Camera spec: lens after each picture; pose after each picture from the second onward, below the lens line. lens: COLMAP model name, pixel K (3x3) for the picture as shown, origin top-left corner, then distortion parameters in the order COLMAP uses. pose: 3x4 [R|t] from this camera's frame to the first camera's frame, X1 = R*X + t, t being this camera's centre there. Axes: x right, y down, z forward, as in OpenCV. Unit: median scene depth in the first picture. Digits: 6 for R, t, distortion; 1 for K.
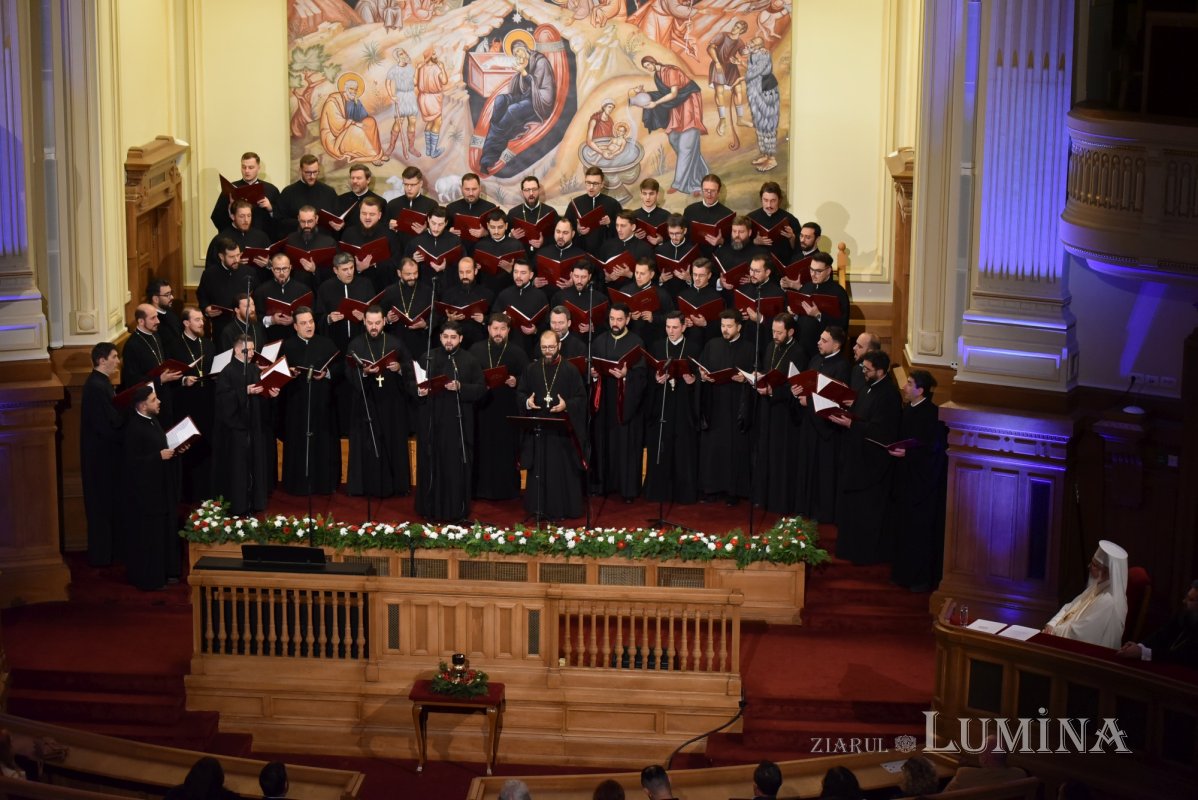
lens RADIAL K [[2398.0, 0, 594.0], [0, 2398.0, 400.5], [0, 0, 1]] dist [-0.087764, 0.000000]
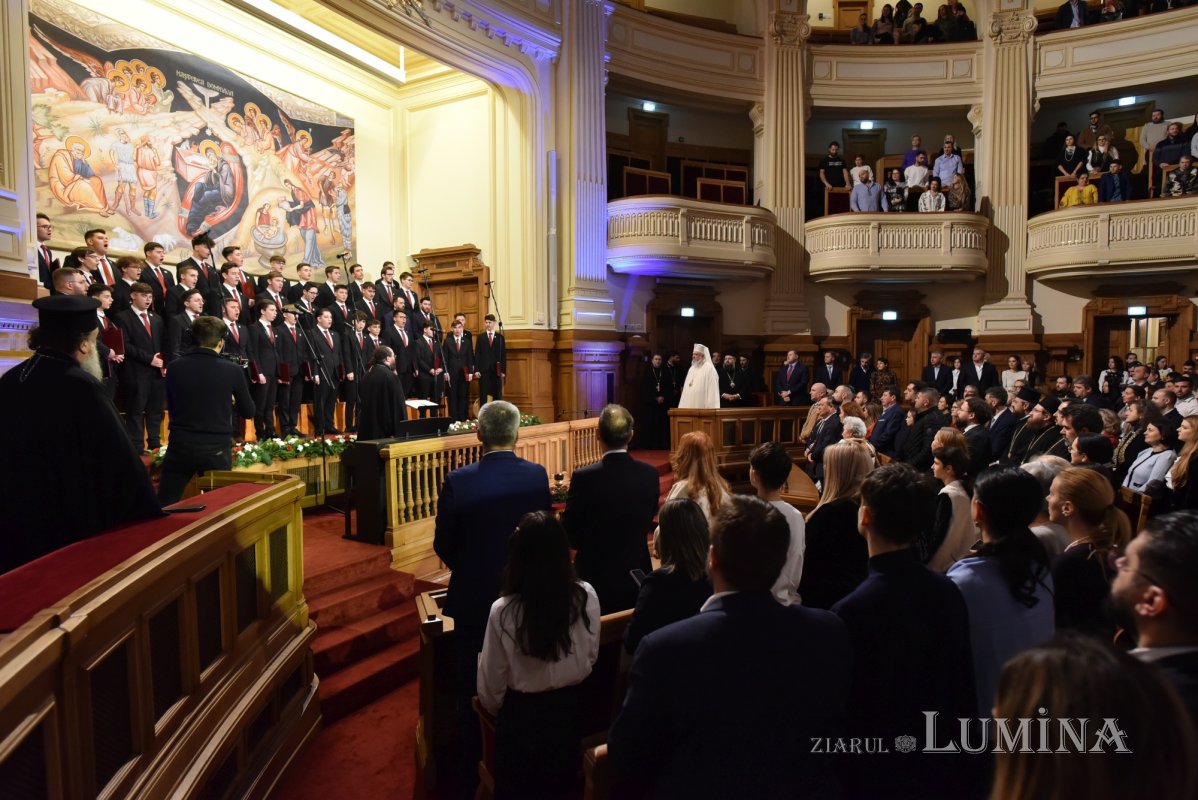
lens RADIAL K [[677.3, 0, 604.8], [0, 677.3, 400.0], [0, 0, 1]] dist [-0.001513, 0.001061]
pose [[0.390346, -0.050640, 0.919274, -0.326551], [0.212490, 0.976484, -0.036437, 0.067519], [-0.895811, 0.209559, 0.391927, 0.650372]]
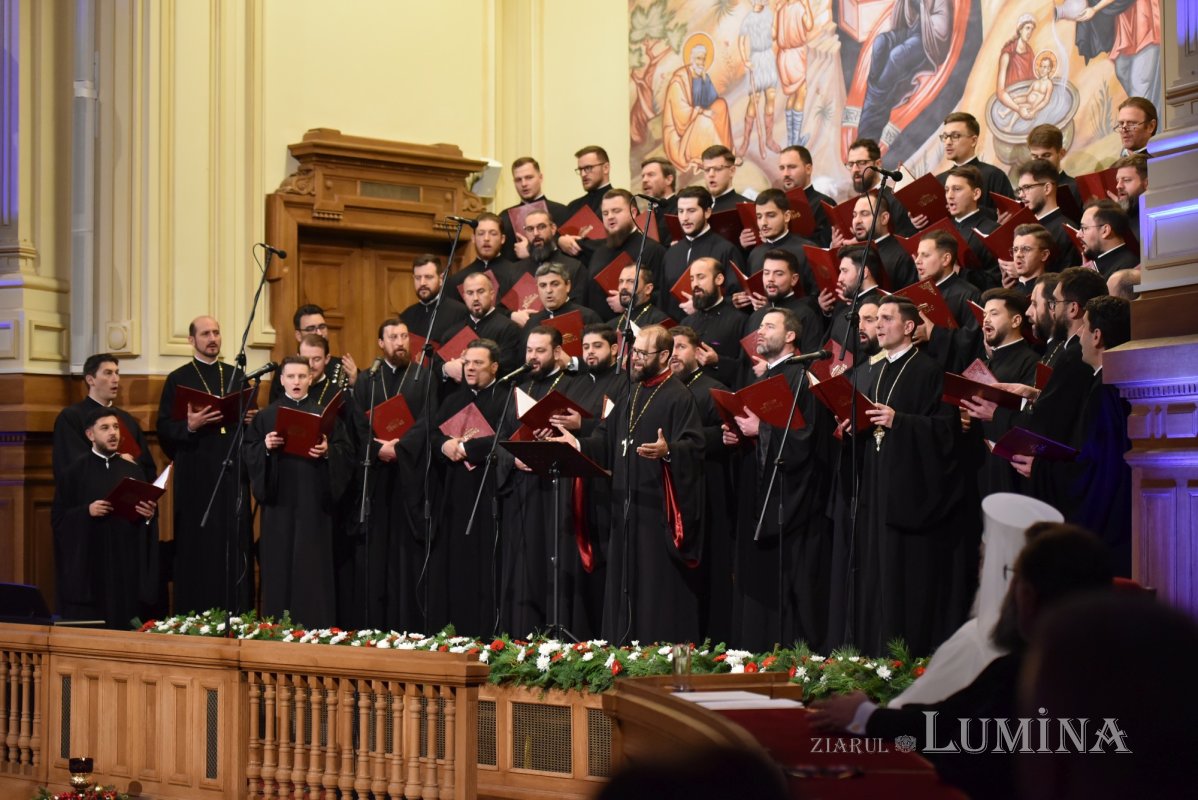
lens RADIAL K [[2636.5, 0, 596.0], [0, 2636.5, 403.0], [0, 0, 1]] dist [-0.106436, 0.000000]
pose [[0.748752, -0.035854, -0.661880, 0.341430], [-0.136980, 0.968612, -0.207428, 0.108628], [0.648542, 0.245977, 0.720339, 0.503681]]
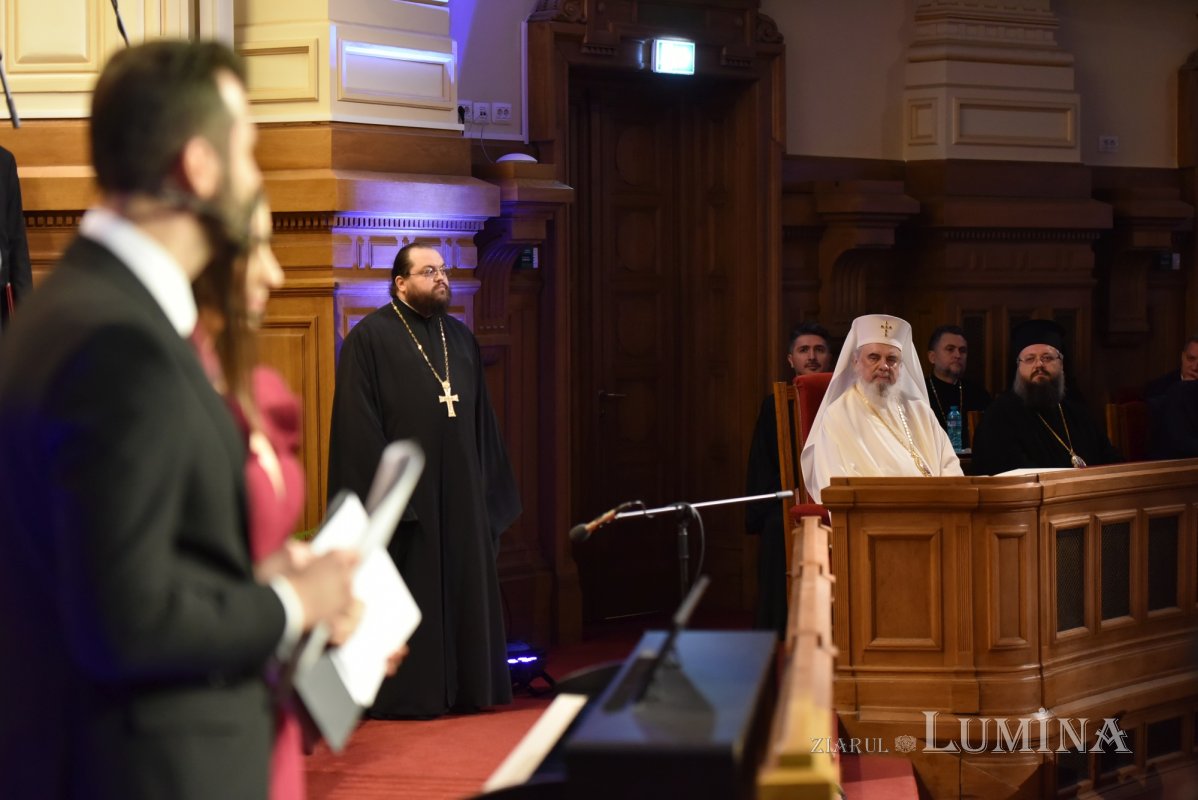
lens RADIAL K [[2818.6, 0, 597.4], [0, 2818.6, 399.8], [0, 0, 1]] dist [-0.049268, 0.000000]
pose [[-0.007264, -0.050576, 0.998694, -0.323146], [0.227902, 0.972353, 0.050899, 0.022901], [-0.973657, 0.227974, 0.004463, 0.823986]]
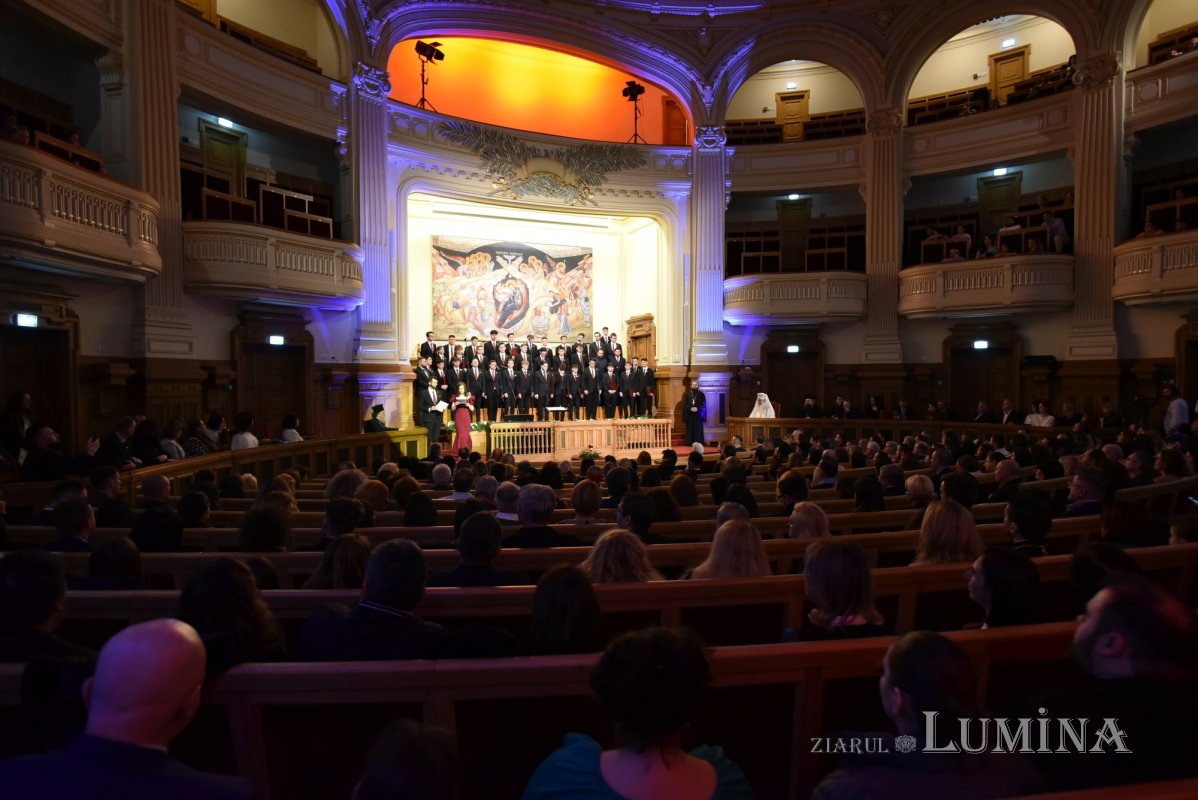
lens RADIAL K [[677.3, 0, 604.7], [0, 677.3, 396.9], [0, 0, 1]] dist [-0.001513, 0.001061]
pose [[0.878326, -0.024236, 0.477448, -0.341525], [0.119082, 0.978326, -0.169406, 0.151391], [-0.462994, 0.205649, 0.862175, 0.228453]]
